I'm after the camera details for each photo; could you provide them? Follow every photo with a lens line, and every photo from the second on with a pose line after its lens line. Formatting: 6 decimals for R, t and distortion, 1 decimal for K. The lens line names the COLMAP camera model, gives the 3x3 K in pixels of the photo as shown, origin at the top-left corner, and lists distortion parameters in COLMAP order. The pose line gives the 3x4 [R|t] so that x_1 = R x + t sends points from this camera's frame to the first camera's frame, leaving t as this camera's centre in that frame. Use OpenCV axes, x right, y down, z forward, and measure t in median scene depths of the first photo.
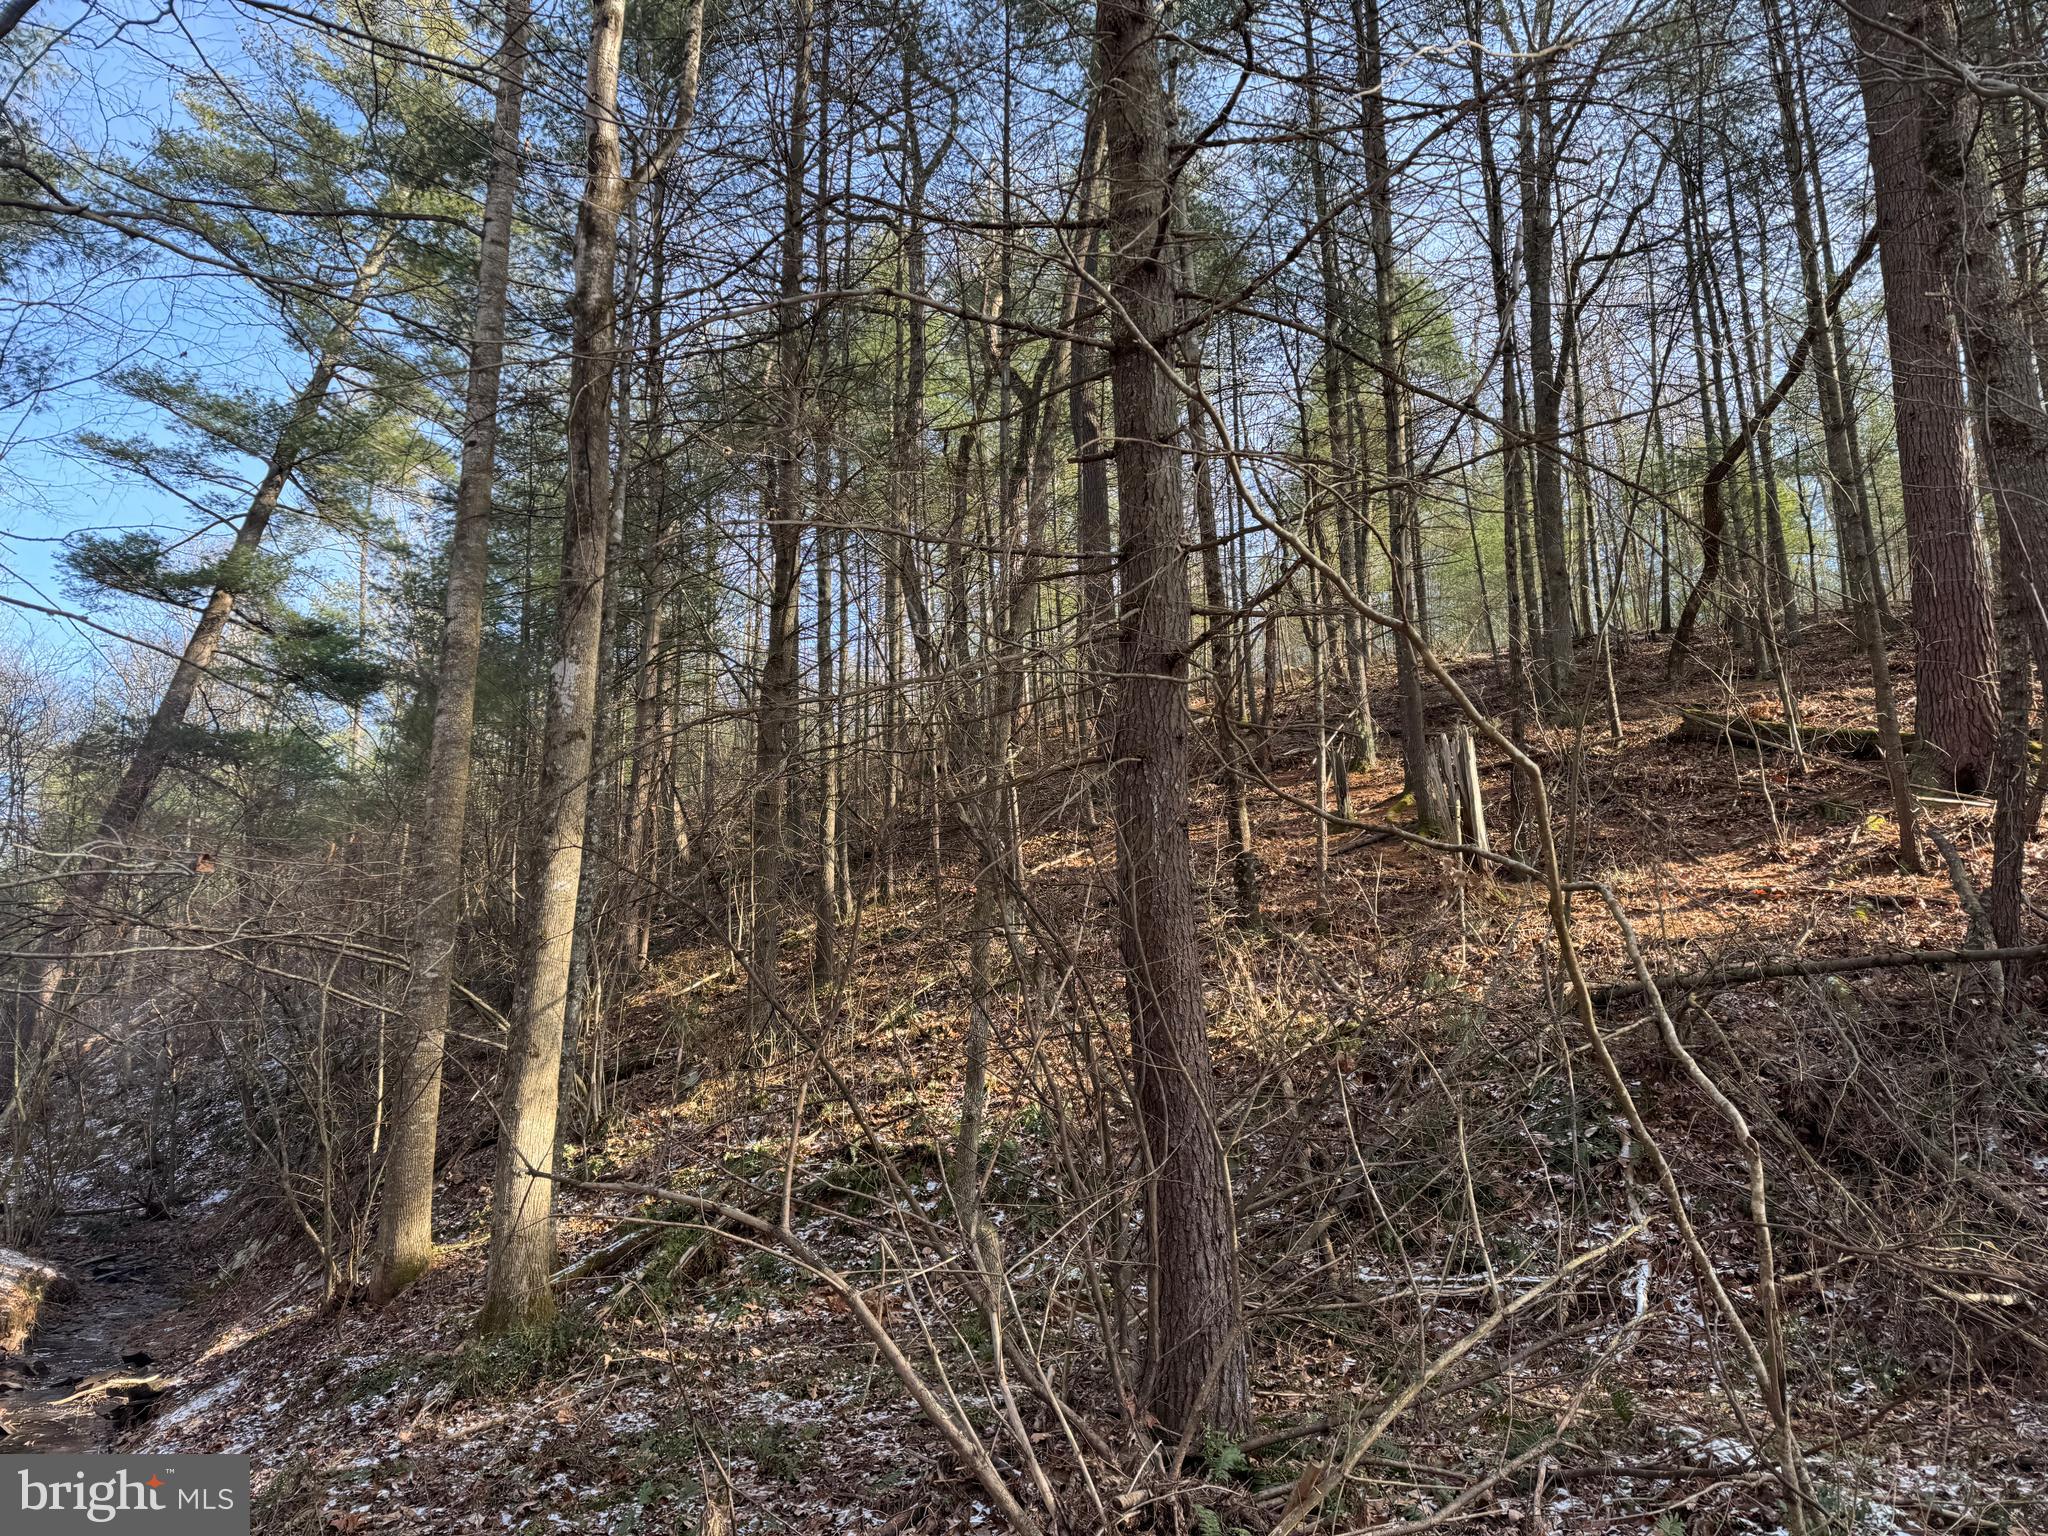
lens RADIAL K [[1413.9, 0, 1020.6], [0, 1413.9, 765.8], [0, 0, 1]] dist [-0.000397, -0.009619]
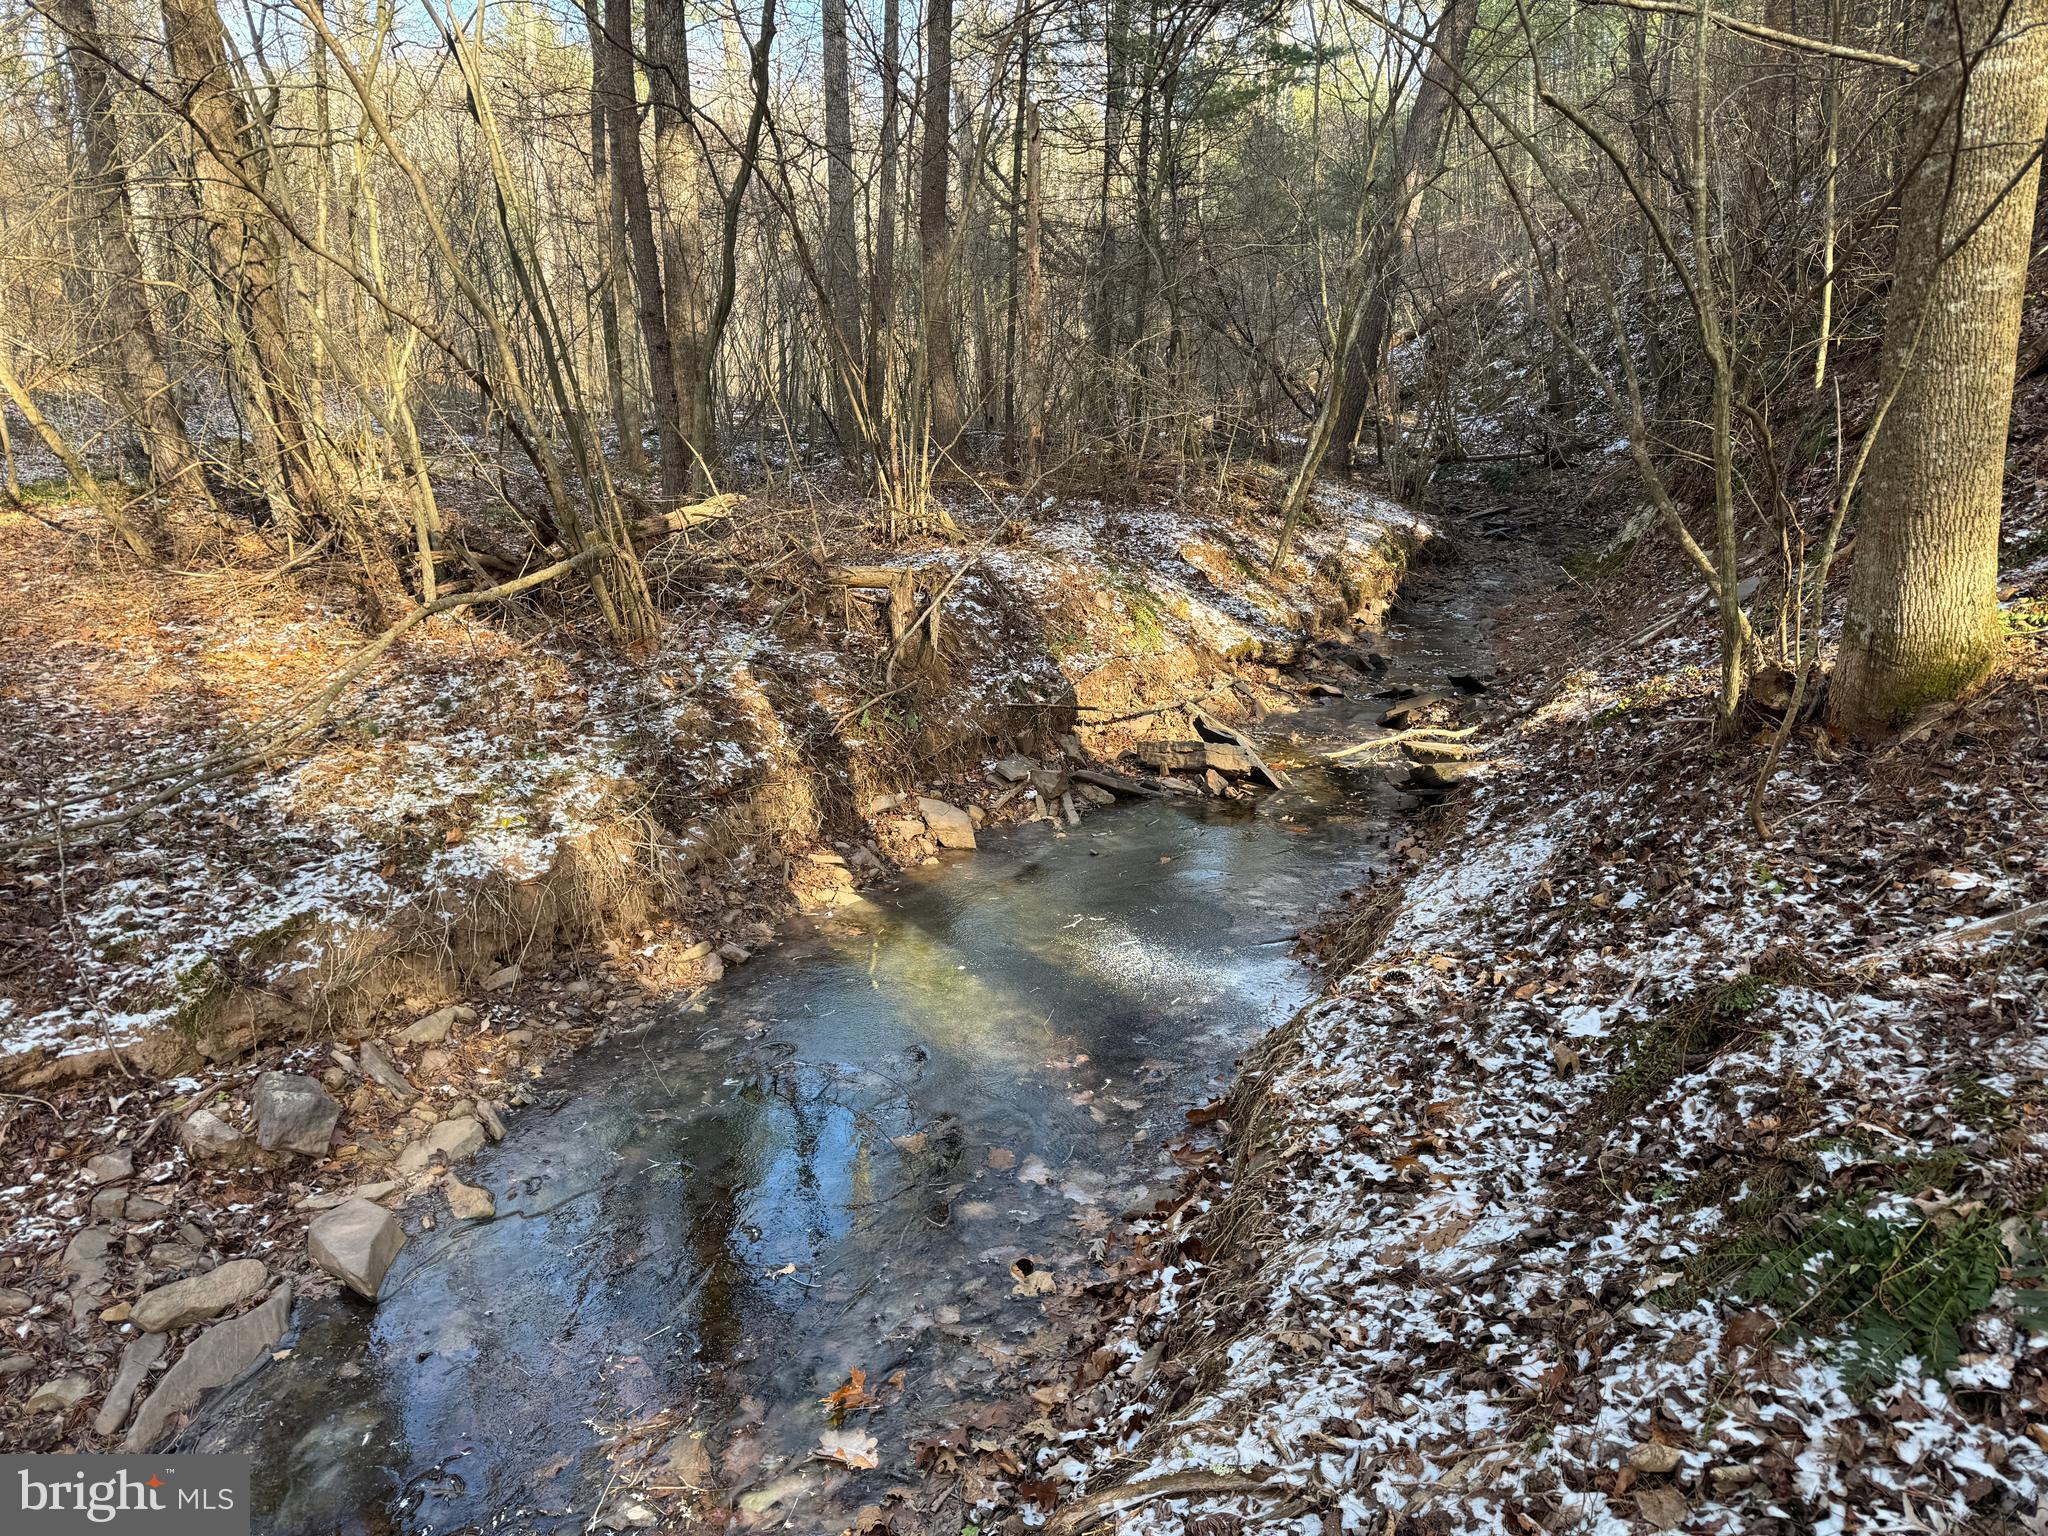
lens RADIAL K [[1413.9, 0, 1019.1], [0, 1413.9, 762.5], [0, 0, 1]] dist [-0.000397, -0.009619]
pose [[0.615626, 0.192192, -0.764243, -0.164099], [0.214393, 0.892376, 0.397116, 0.096853], [0.758314, -0.408323, 0.508165, 0.343146]]
